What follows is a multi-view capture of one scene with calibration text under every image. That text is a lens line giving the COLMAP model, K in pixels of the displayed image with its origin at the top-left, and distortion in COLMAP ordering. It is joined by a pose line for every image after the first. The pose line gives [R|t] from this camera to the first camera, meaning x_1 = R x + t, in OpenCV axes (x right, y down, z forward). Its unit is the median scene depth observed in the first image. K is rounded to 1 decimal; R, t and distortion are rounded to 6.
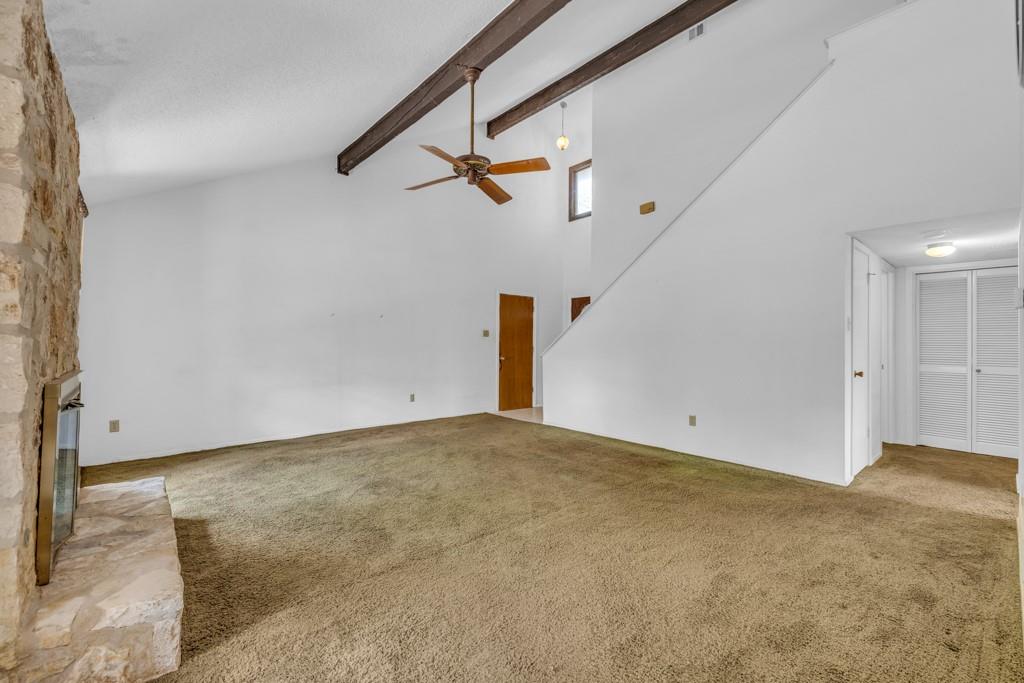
lens RADIAL K [[432.9, 0, 505.6], [0, 432.9, 339.0], [0, 0, 1]] dist [0.002788, 0.000510]
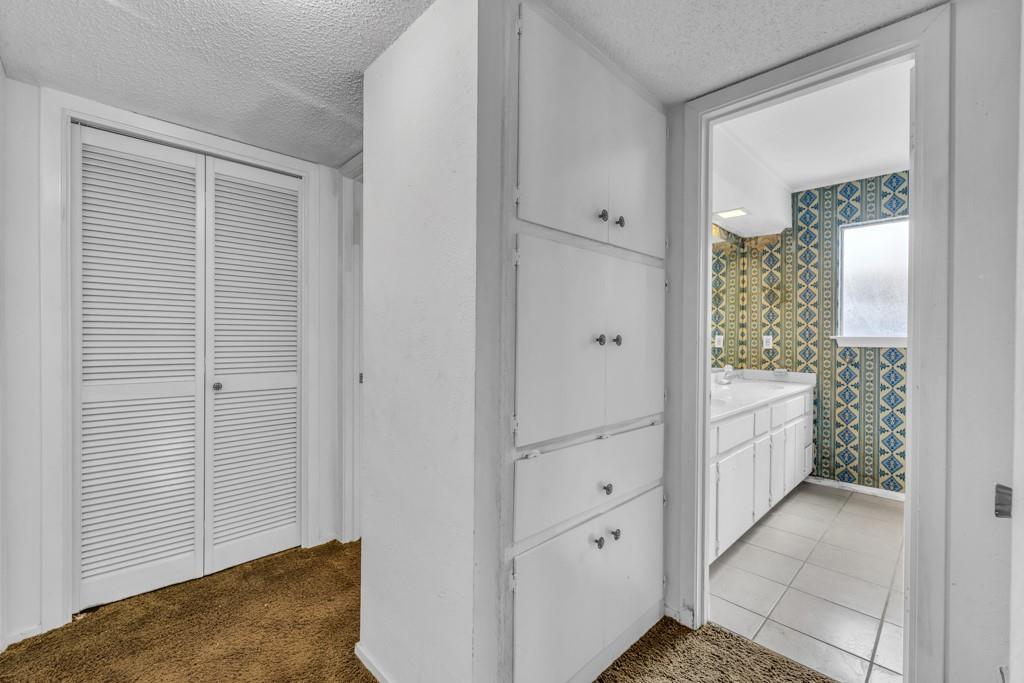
lens RADIAL K [[432.9, 0, 505.6], [0, 432.9, 339.0], [0, 0, 1]] dist [0.002788, 0.000510]
pose [[-0.052643, -0.011275, 0.998550, 0.625536], [-0.014827, 0.999835, 0.010508, 0.015514], [-0.998503, -0.014253, -0.052802, 0.724141]]
